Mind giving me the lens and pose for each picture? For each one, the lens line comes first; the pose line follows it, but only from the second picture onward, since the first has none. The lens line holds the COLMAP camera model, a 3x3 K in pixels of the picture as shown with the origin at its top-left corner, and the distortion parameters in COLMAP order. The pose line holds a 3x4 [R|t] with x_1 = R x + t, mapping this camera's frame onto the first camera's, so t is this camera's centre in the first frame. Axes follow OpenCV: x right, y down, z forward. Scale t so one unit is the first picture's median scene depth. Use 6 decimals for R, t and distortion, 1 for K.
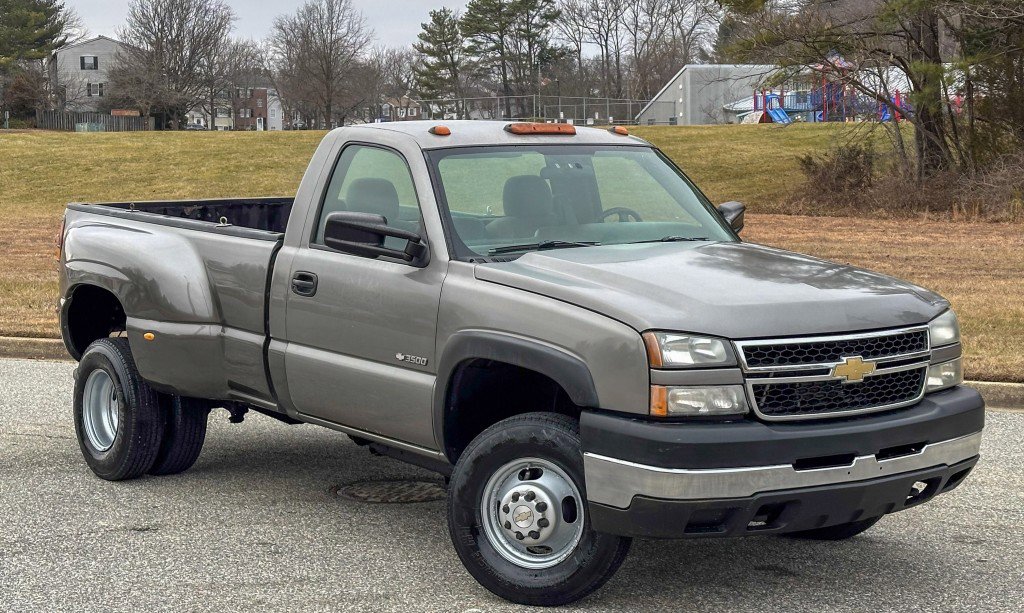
lens RADIAL K [[1779.5, 0, 512.8], [0, 1779.5, 260.5], [0, 0, 1]] dist [0.112079, 0.031646]
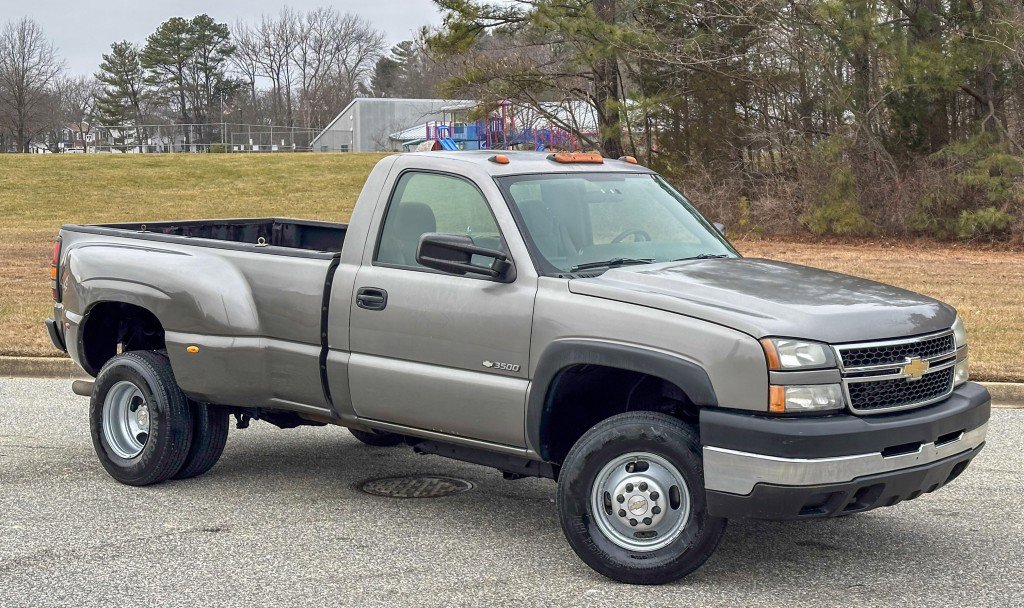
lens RADIAL K [[1595.9, 0, 510.7], [0, 1595.9, 255.9], [0, 0, 1]] dist [0.121564, 0.061552]
pose [[0.981008, -0.004875, 0.193904, -0.260299], [0.006968, 0.999925, -0.010116, -0.003093], [-0.193840, 0.011275, 0.980968, 0.027174]]
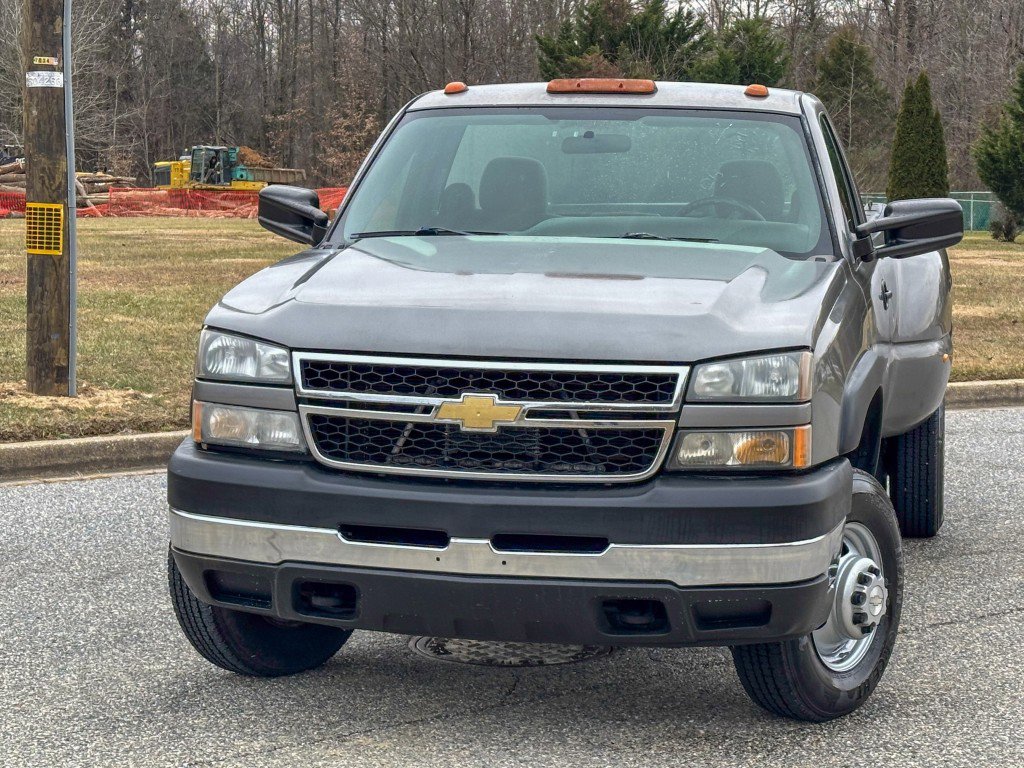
lens RADIAL K [[2155.5, 0, 527.7], [0, 2155.5, 383.5], [0, 0, 1]] dist [0.108885, 0.185328]
pose [[0.673710, 0.079809, -0.734674, 0.781694], [-0.066382, 0.996668, 0.047396, 0.009529], [0.736008, 0.016838, 0.676763, 0.445273]]
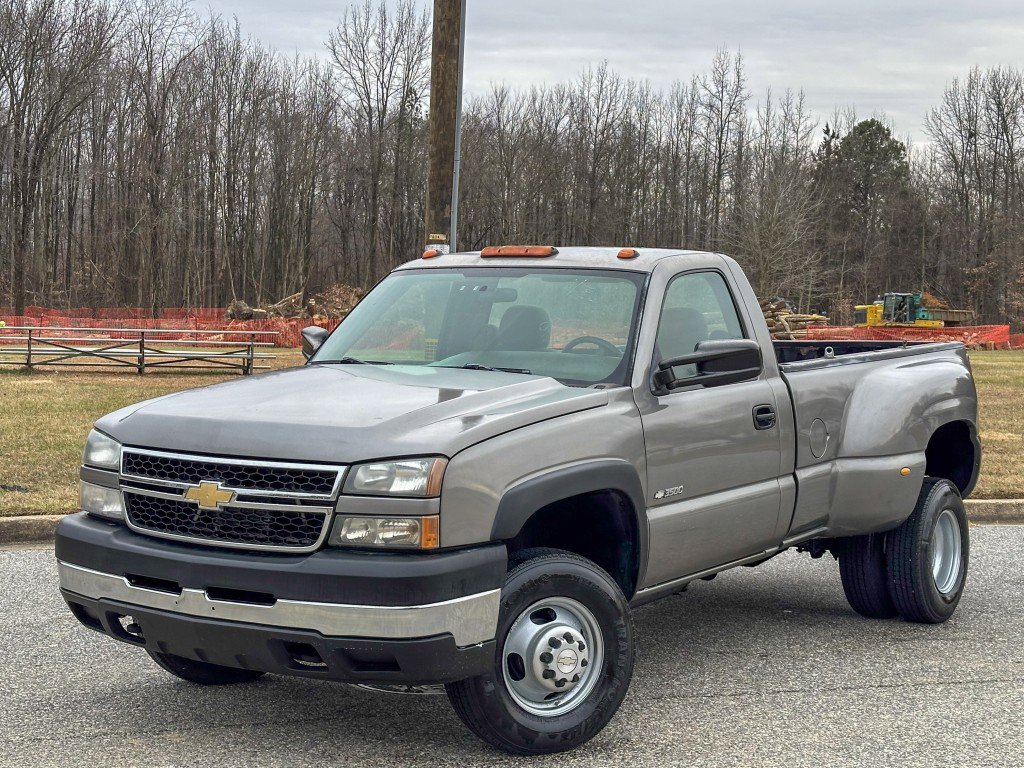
lens RADIAL K [[1650.4, 0, 512.0], [0, 1650.4, 384.0], [0, 0, 1]] dist [0.104697, 0.049442]
pose [[0.337056, 0.047677, -0.940277, 1.010878], [-0.079524, 0.996590, 0.022026, -0.026406], [0.938120, 0.067350, 0.339698, 0.828271]]
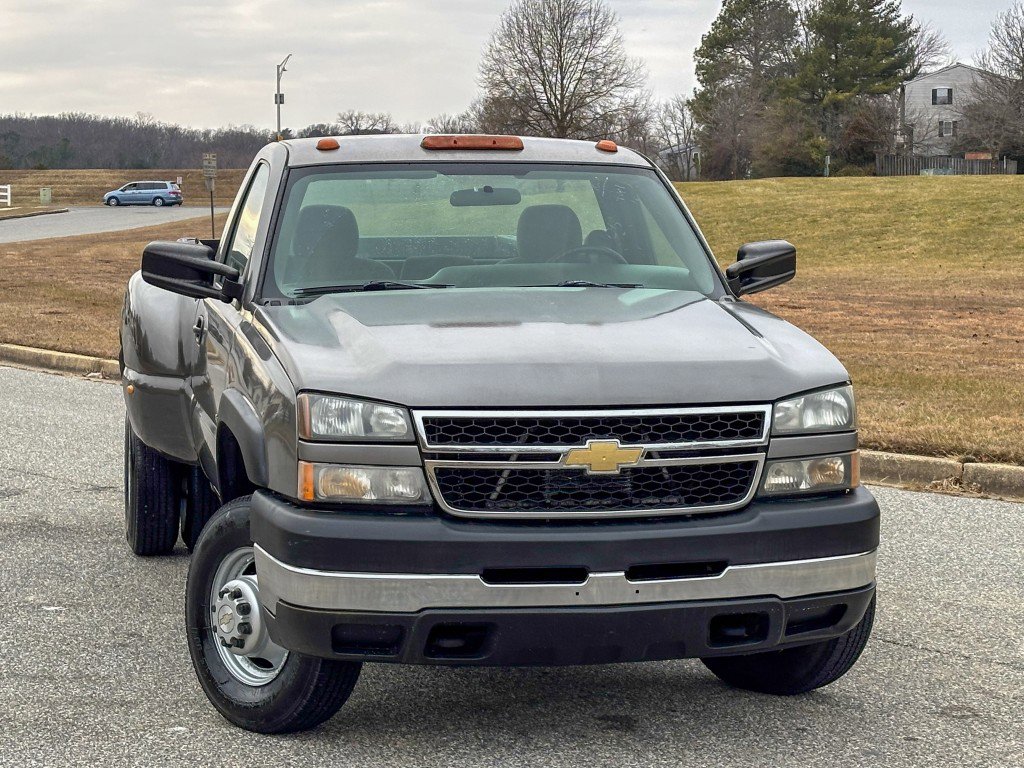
lens RADIAL K [[2155.5, 0, 527.7], [0, 2155.5, 383.5], [0, 0, 1]] dist [0.108885, 0.185328]
pose [[0.910885, 0.038333, -0.410876, 0.514851], [-0.029341, 0.999172, 0.028173, 0.005787], [0.411615, -0.013607, 0.911256, 0.163114]]
